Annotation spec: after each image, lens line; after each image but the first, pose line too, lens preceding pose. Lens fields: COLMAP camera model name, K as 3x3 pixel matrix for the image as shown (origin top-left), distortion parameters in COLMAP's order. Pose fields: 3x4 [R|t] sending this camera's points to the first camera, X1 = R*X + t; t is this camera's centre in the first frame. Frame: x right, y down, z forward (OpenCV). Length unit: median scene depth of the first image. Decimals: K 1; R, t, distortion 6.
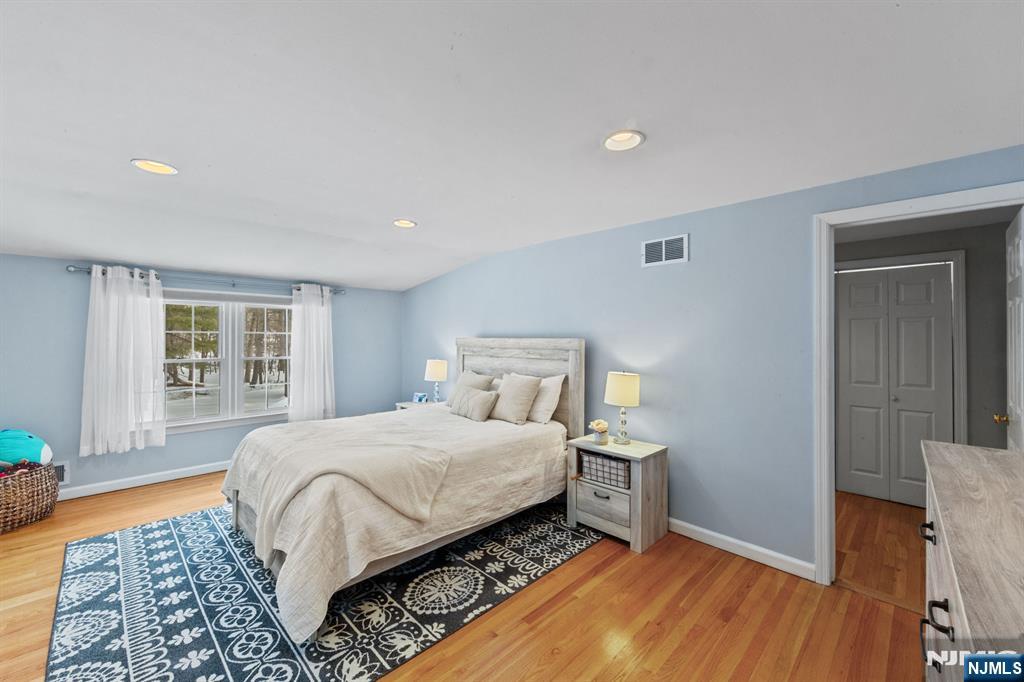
lens RADIAL K [[412.5, 0, 512.3], [0, 412.5, 337.9], [0, 0, 1]] dist [0.000935, -0.000017]
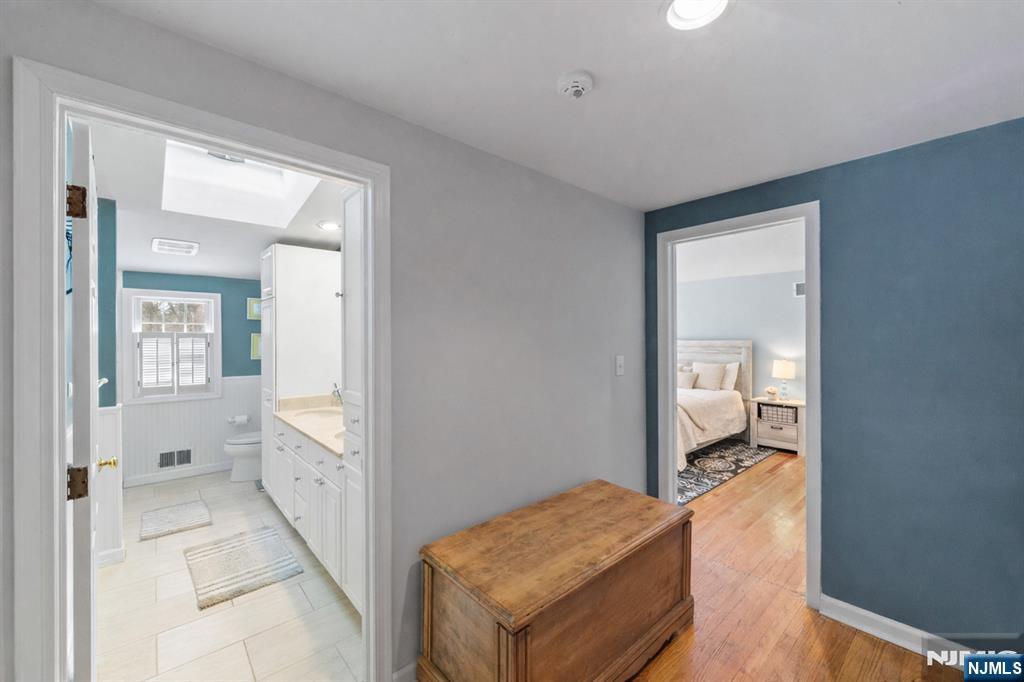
lens RADIAL K [[406.2, 0, 509.8], [0, 406.2, 338.0], [0, 0, 1]] dist [0.002545, 0.000177]
pose [[0.997335, -0.004619, -0.072807, -0.709382], [0.004928, 0.999980, 0.004071, -0.021063], [0.072787, -0.004419, 0.997338, -0.746703]]
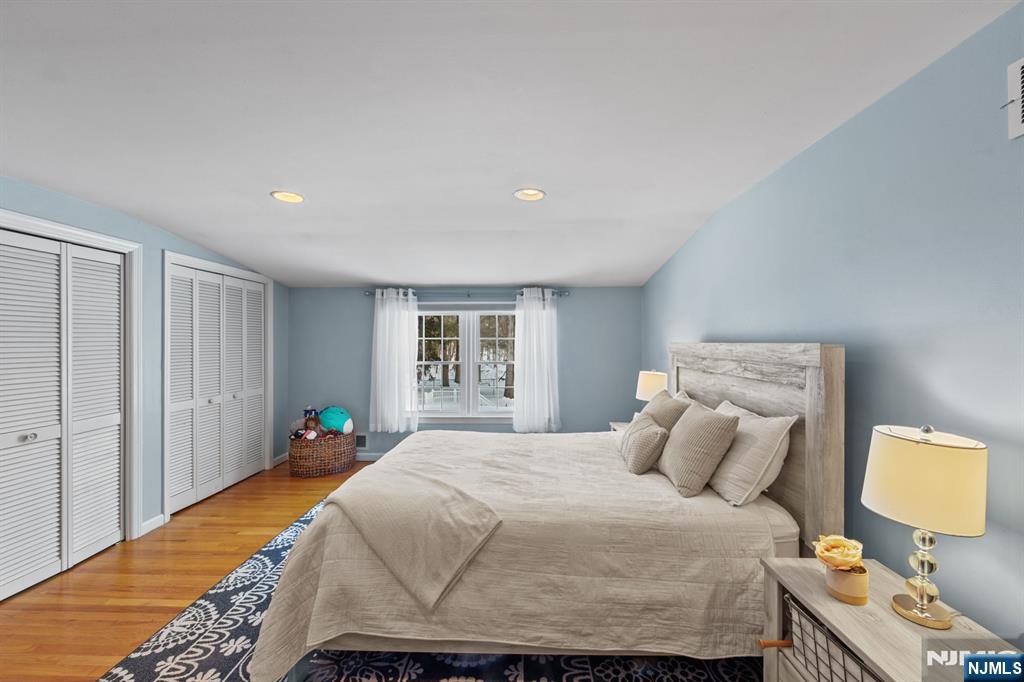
lens RADIAL K [[410.6, 0, 513.2], [0, 410.6, 343.4], [0, 0, 1]] dist [-0.000186, -0.000061]
pose [[0.683696, -0.002245, -0.729763, 0.262939], [0.002274, 0.999997, -0.000946, 0.001795], [0.729763, -0.001012, 0.683700, 0.430864]]
